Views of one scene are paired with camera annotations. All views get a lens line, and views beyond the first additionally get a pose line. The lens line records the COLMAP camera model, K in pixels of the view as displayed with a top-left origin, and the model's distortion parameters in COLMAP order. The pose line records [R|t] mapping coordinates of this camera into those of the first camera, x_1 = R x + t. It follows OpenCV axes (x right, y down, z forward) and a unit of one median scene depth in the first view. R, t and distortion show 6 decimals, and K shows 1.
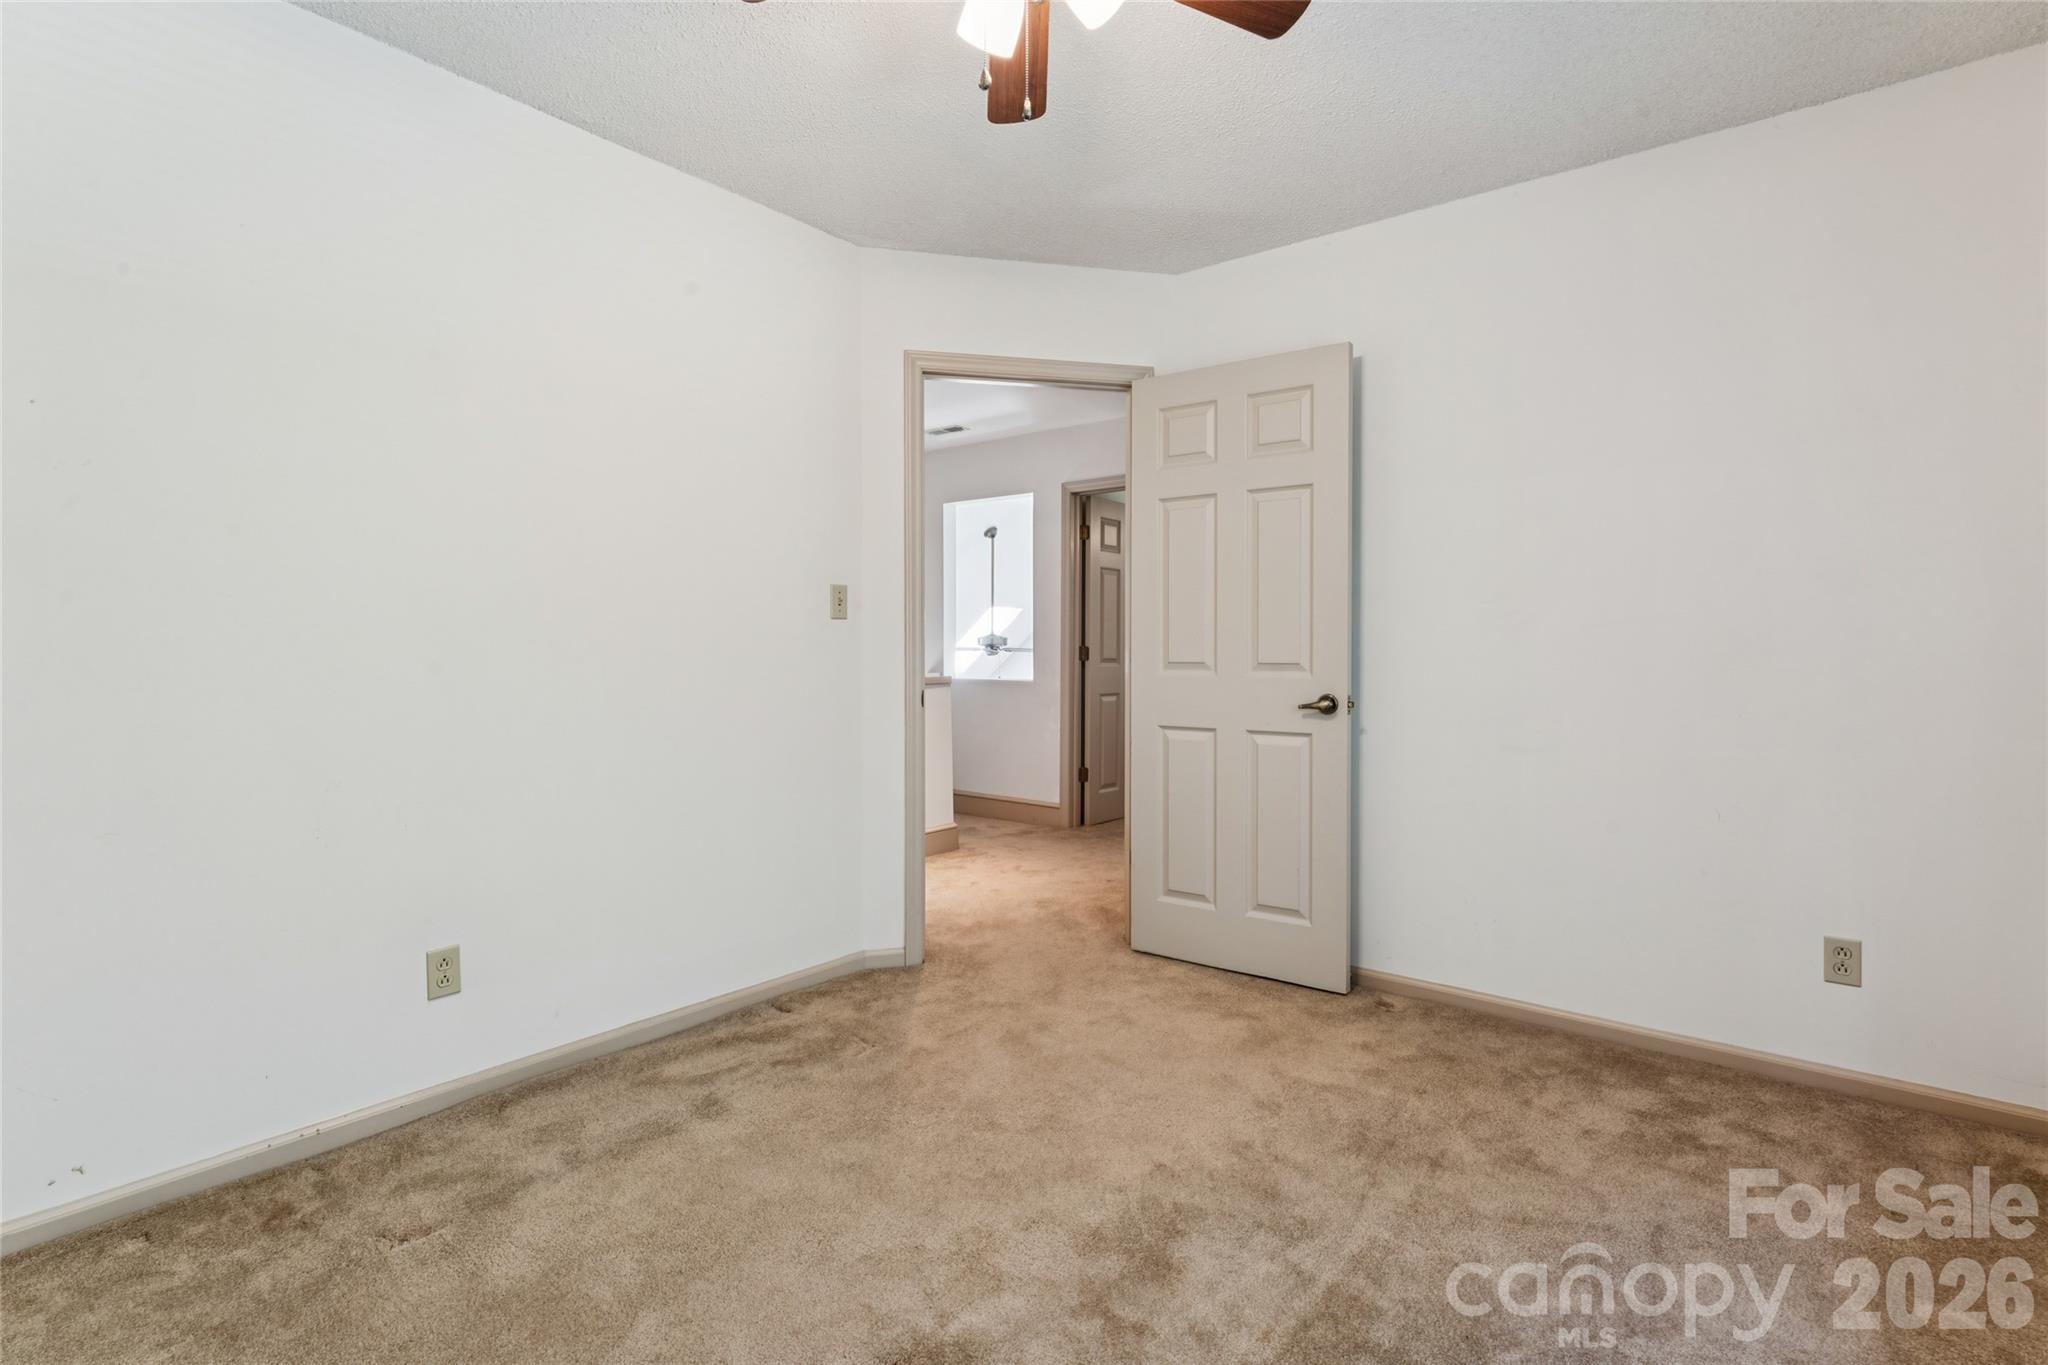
lens RADIAL K [[960.3, 0, 1033.0], [0, 960.3, 675.3], [0, 0, 1]] dist [-0.003323, 0.001308]
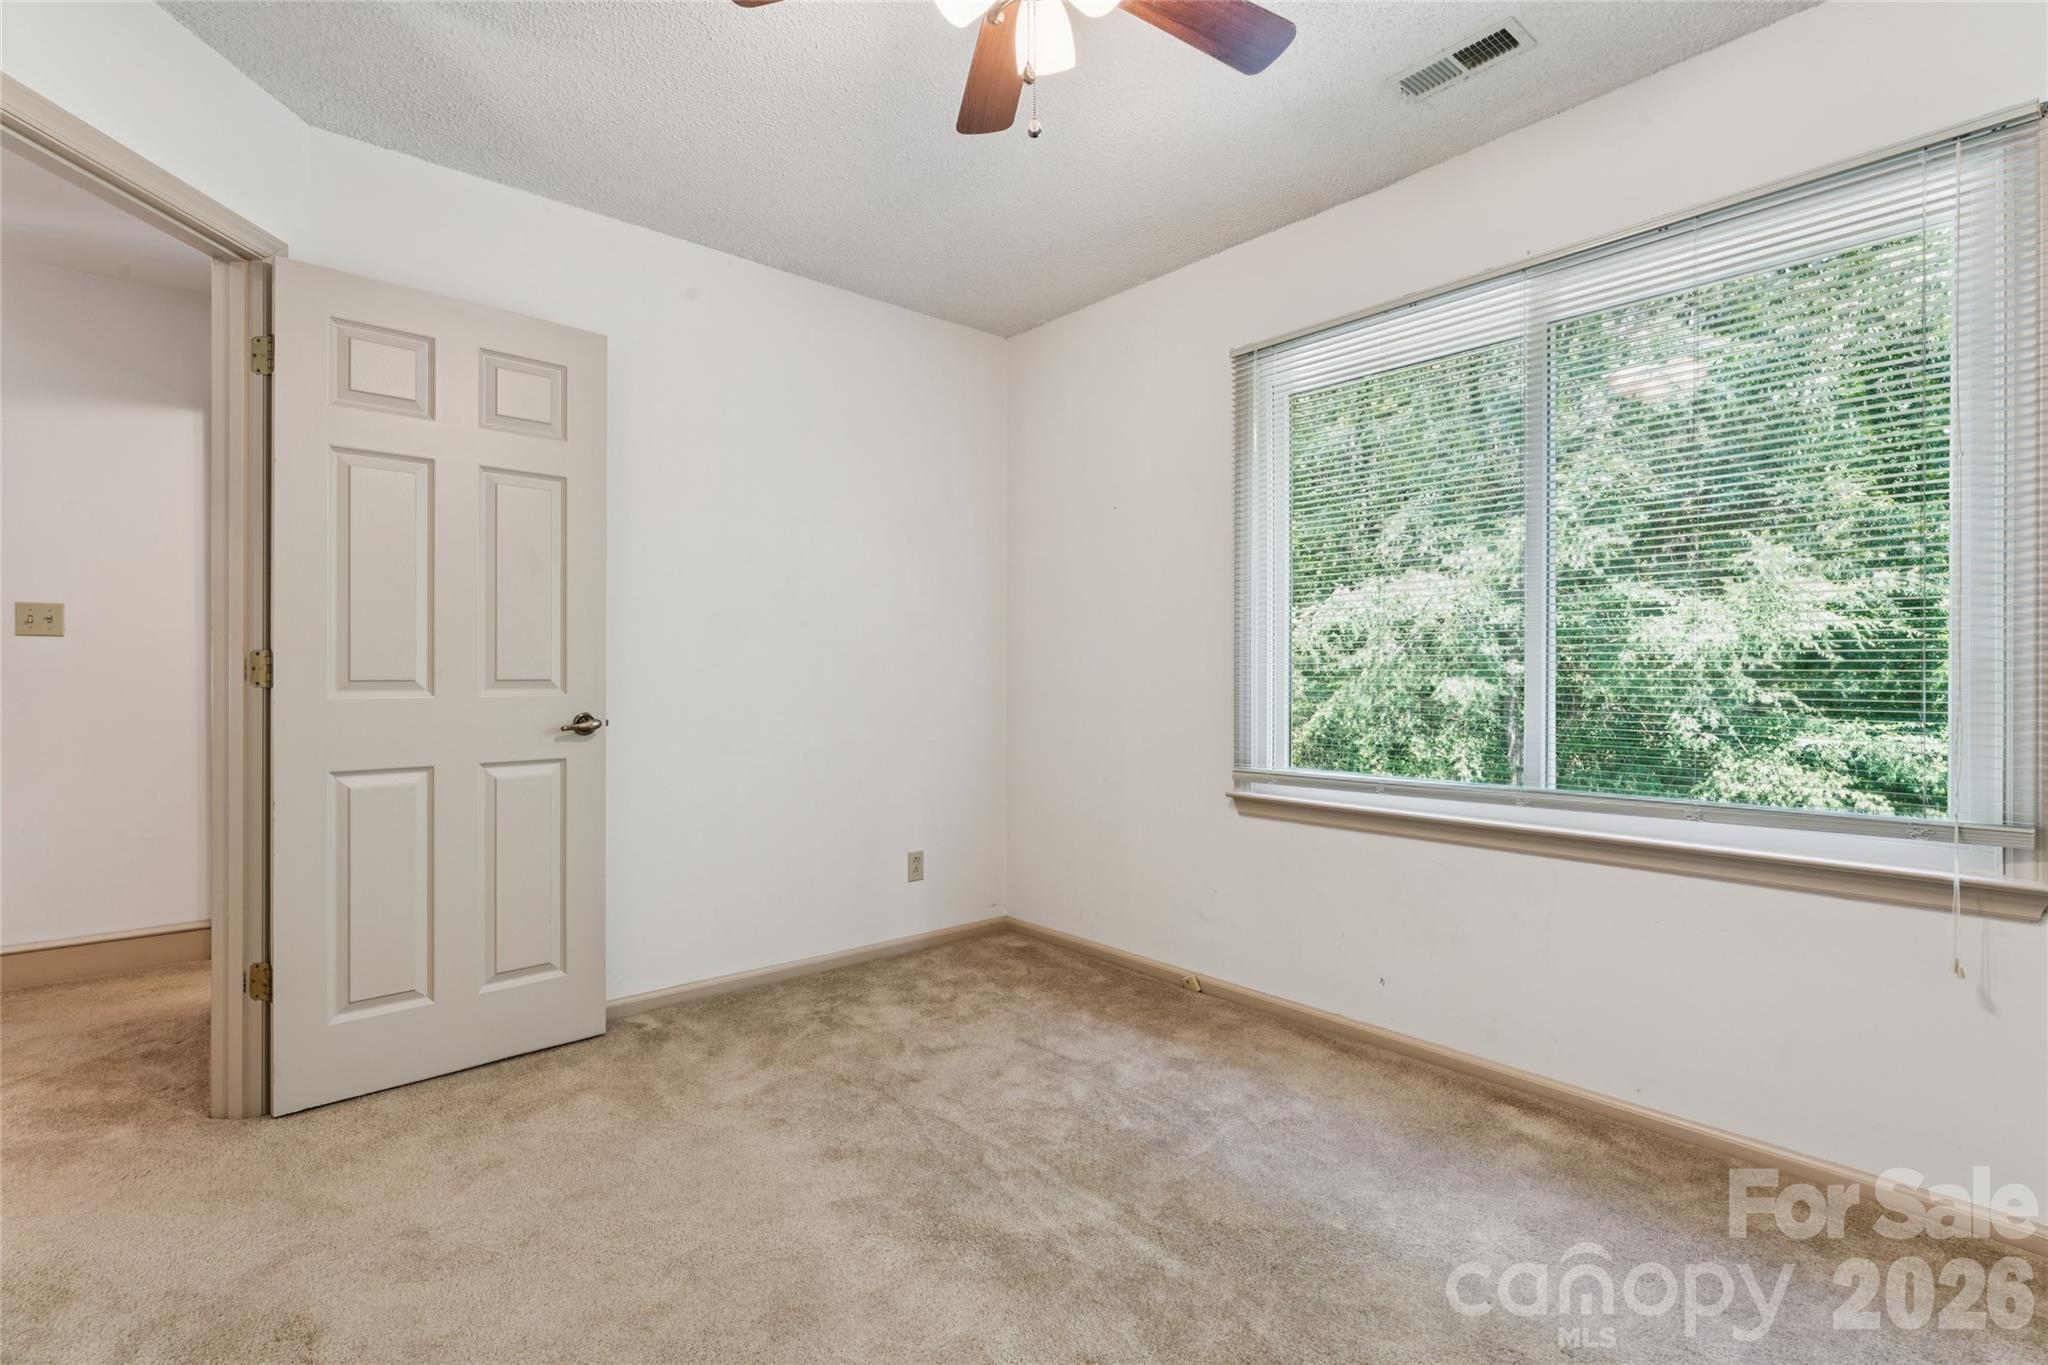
lens RADIAL K [[960.3, 0, 1036.7], [0, 960.3, 682.4], [0, 0, 1]] dist [-0.003323, 0.001308]
pose [[0.174691, -0.015836, 0.984496, -0.554167], [0.020902, 0.999705, 0.012372, -0.012488], [-0.984401, 0.018416, 0.174971, 0.450429]]
